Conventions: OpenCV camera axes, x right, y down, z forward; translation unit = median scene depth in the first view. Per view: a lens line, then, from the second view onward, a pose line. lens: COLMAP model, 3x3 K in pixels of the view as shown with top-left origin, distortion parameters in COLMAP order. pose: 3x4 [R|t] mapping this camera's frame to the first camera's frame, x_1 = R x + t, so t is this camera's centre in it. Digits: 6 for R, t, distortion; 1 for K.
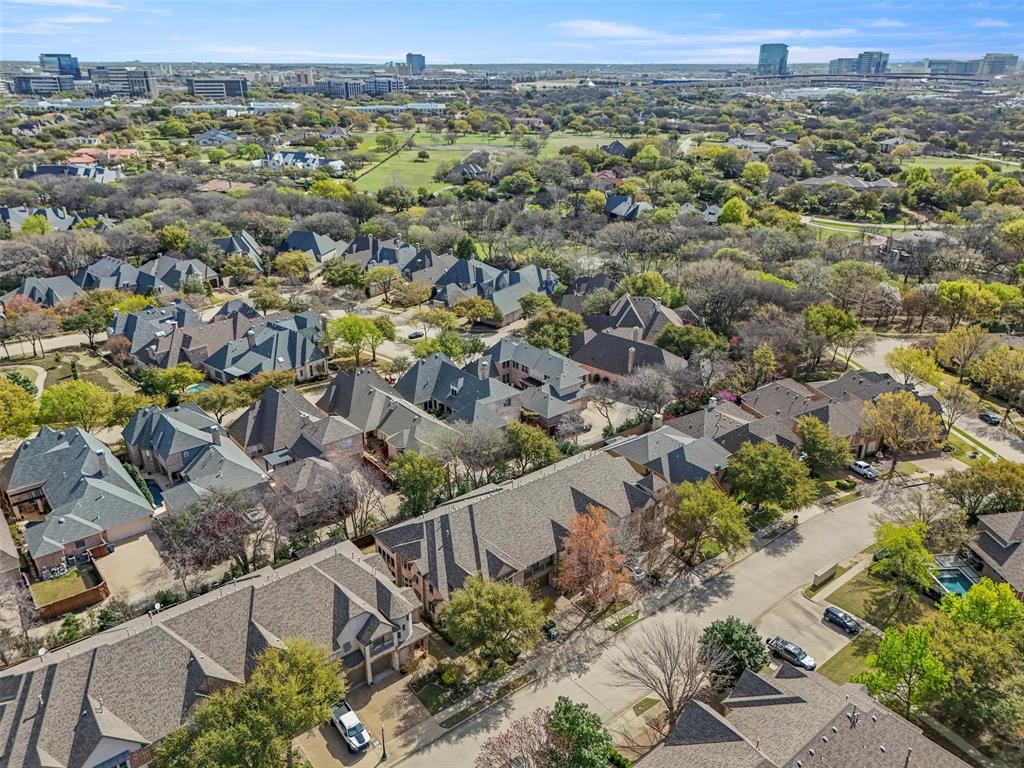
lens RADIAL K [[742.1, 0, 509.4], [0, 742.1, 407.3], [0, 0, 1]] dist [0.058863, -0.044678]
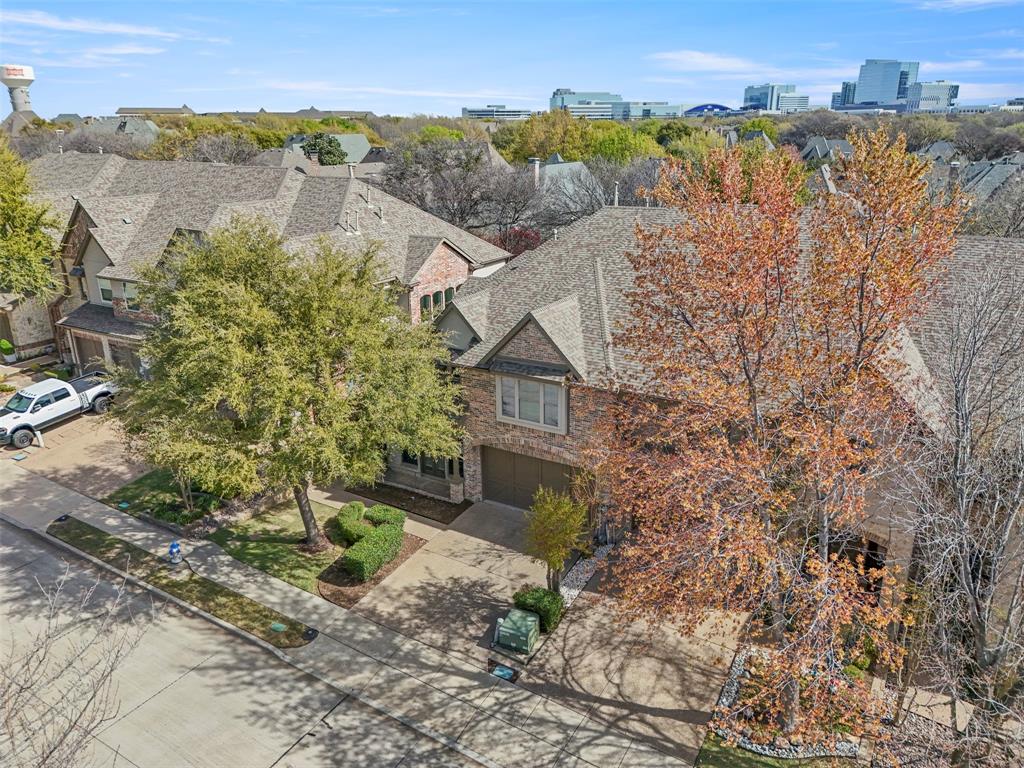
lens RADIAL K [[753.0, 0, 512.0], [0, 753.0, 384.0], [0, 0, 1]] dist [0.054089, -0.004679]
pose [[0.346268, 0.302045, -0.888182, 0.218665], [-0.386788, 0.908504, 0.158162, 0.161170], [0.854689, 0.288772, 0.431413, 0.741102]]
